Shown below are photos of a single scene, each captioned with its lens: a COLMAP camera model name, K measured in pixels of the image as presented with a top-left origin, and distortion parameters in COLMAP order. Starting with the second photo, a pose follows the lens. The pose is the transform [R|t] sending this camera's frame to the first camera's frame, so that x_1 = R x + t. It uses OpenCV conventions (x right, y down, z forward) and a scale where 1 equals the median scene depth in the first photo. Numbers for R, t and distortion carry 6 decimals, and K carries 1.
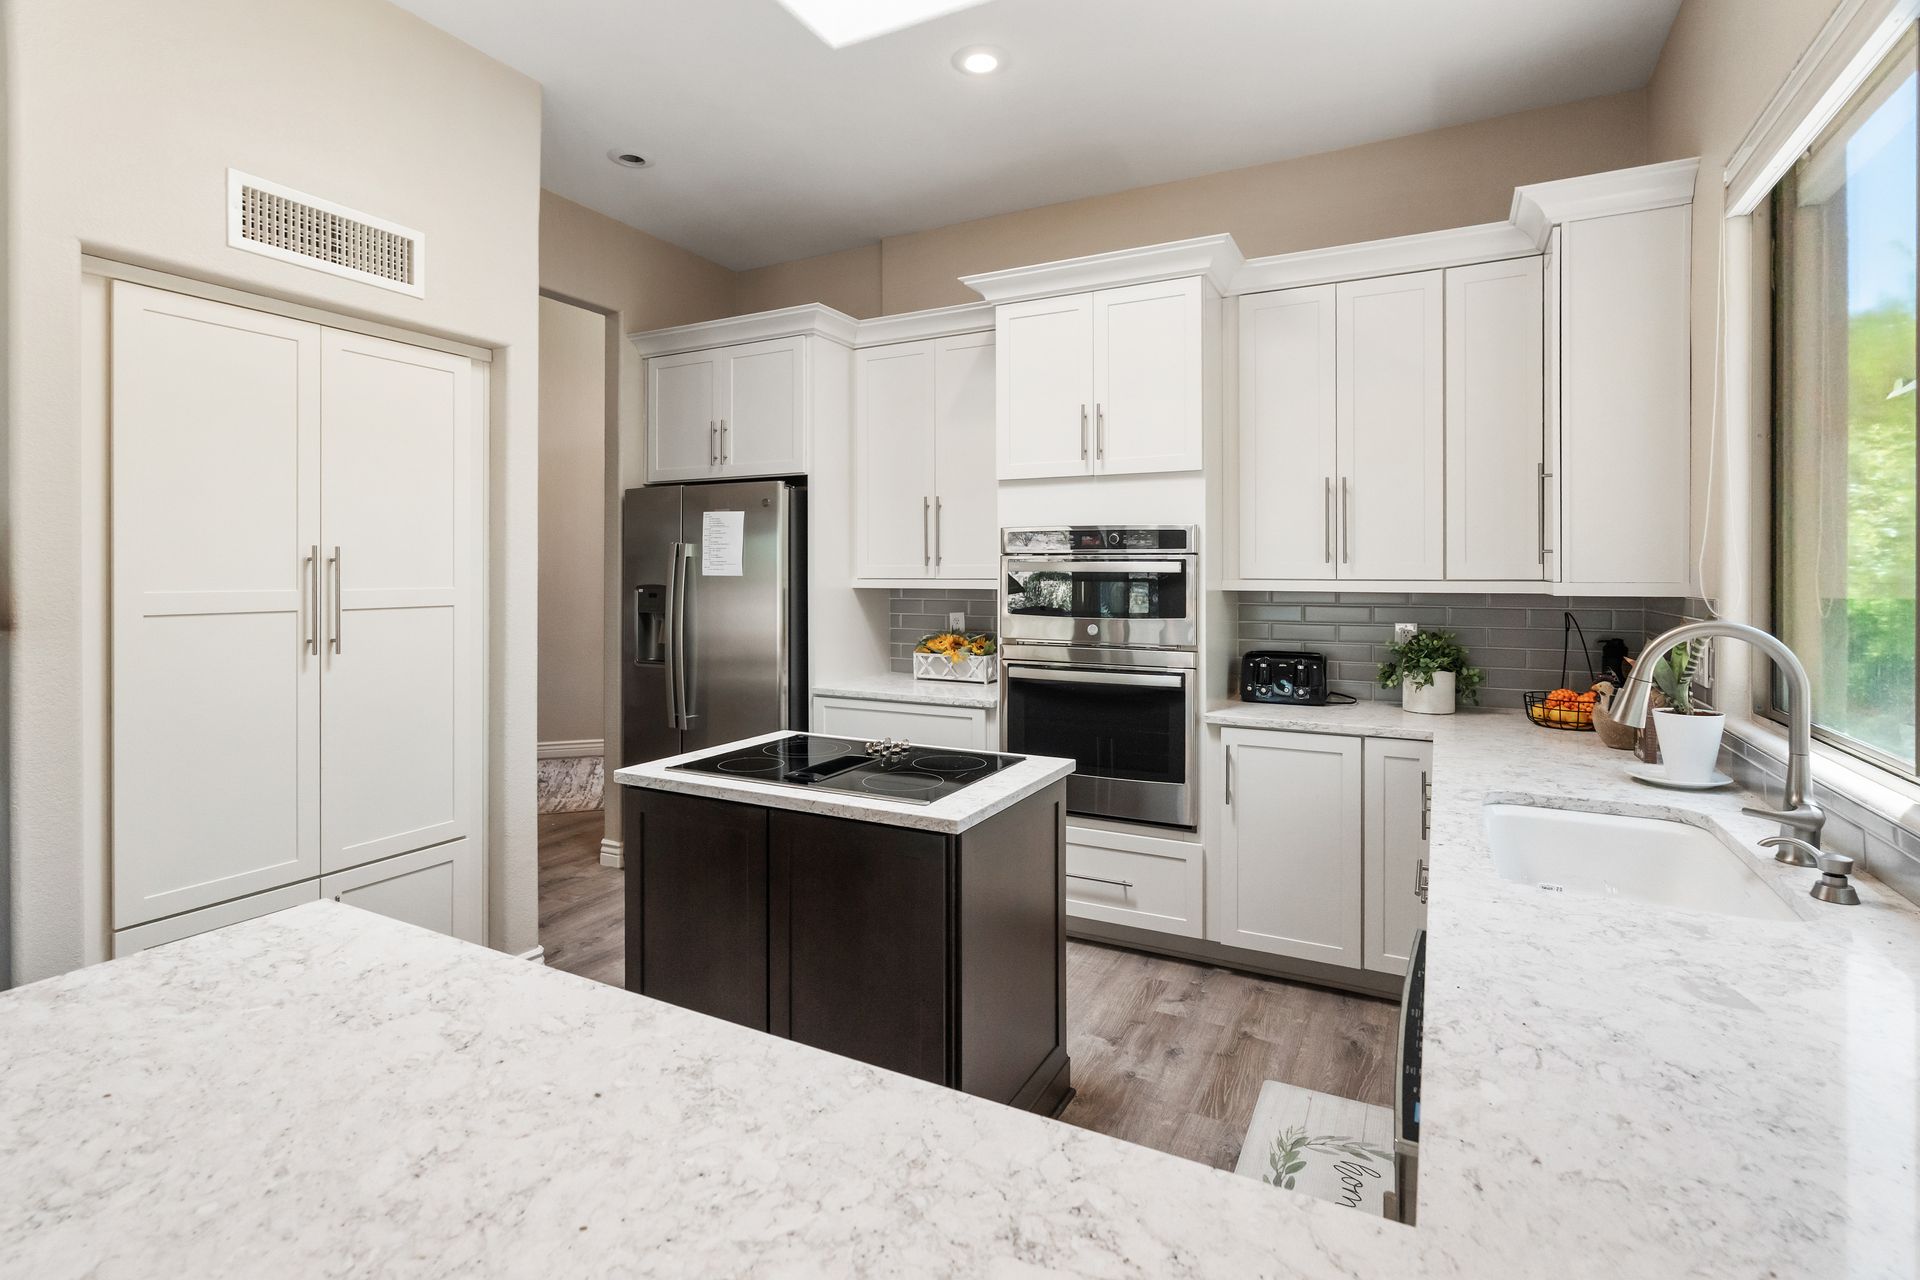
lens RADIAL K [[920.0, 0, 948.4], [0, 920.0, 574.2], [0, 0, 1]] dist [-0.007666, 0.003987]
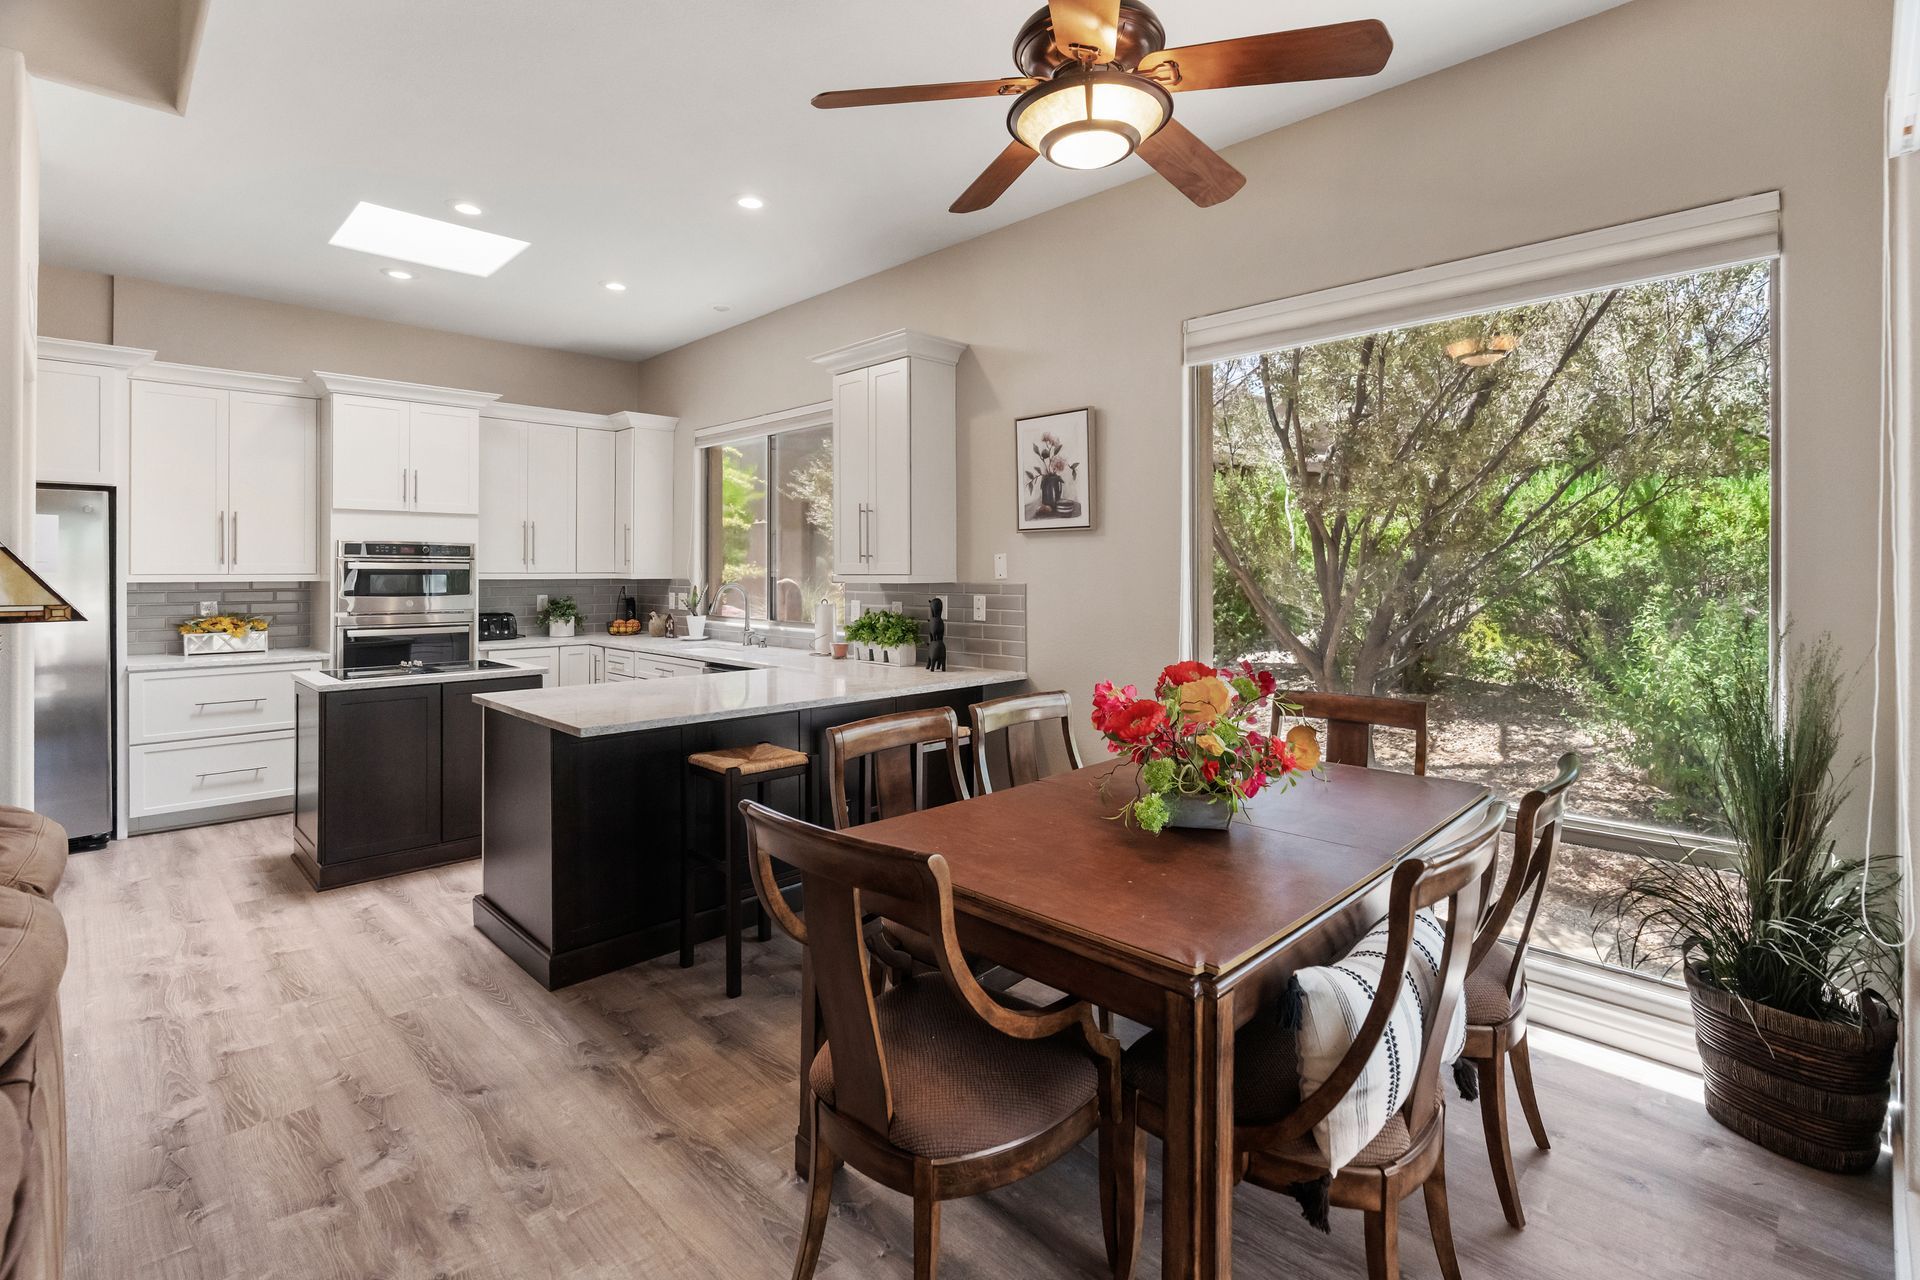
lens RADIAL K [[920.0, 0, 970.7], [0, 920.0, 570.8], [0, 0, 1]] dist [-0.007666, 0.003987]
pose [[0.290029, -0.001100, 0.957017, -1.205089], [-0.000454, 0.999999, 0.001287, -0.002112], [-0.957018, -0.000808, 0.290029, -0.489303]]
